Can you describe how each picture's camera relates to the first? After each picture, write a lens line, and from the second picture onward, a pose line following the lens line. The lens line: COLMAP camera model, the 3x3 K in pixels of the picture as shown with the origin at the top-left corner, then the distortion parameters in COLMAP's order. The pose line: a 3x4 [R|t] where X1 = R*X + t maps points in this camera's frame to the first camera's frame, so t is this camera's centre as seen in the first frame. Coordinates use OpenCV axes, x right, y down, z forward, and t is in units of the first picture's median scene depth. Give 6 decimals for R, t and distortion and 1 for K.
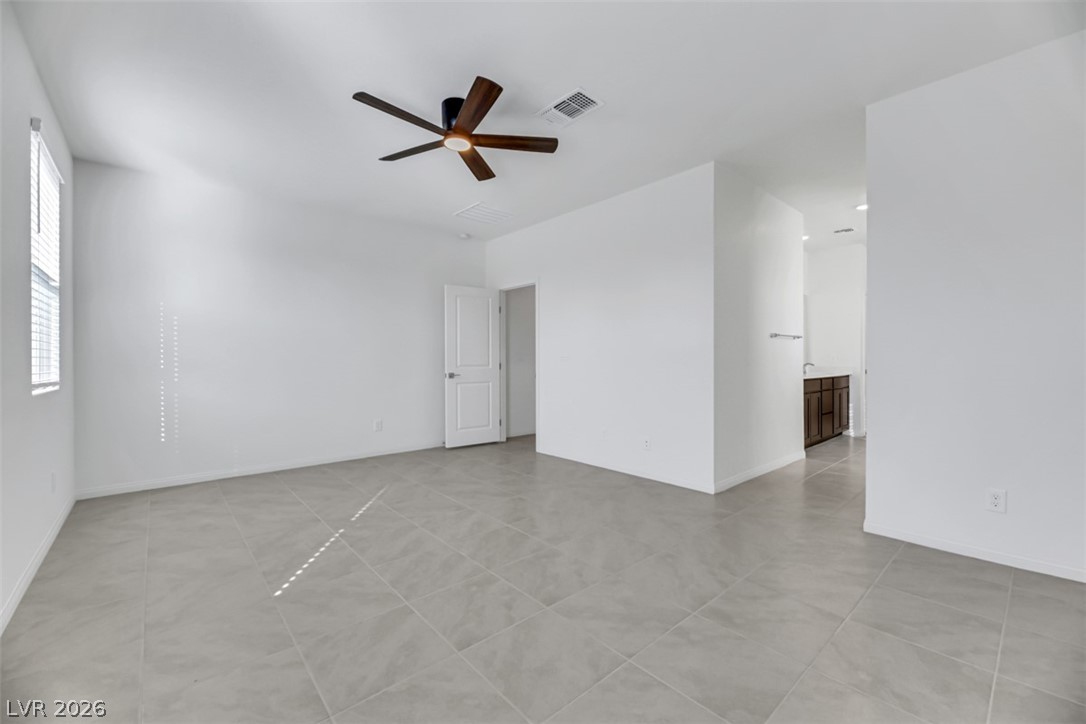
lens RADIAL K [[437.6, 0, 543.0], [0, 437.6, 362.0], [0, 0, 1]] dist [-0.000106, -0.000009]
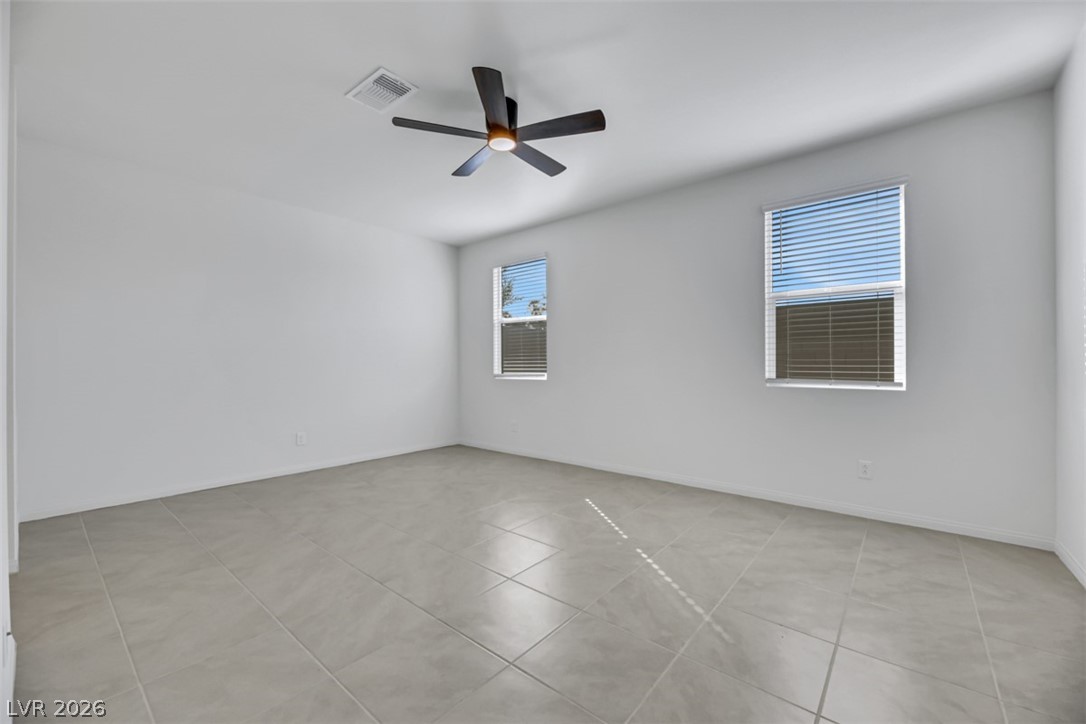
lens RADIAL K [[437.6, 0, 543.0], [0, 437.6, 362.0], [0, 0, 1]] dist [-0.000106, -0.000009]
pose [[-0.989580, 0.003339, -0.143949, -0.147522], [0.004270, 0.999972, -0.006163, -0.000464], [0.143924, -0.006714, -0.989566, 2.062173]]
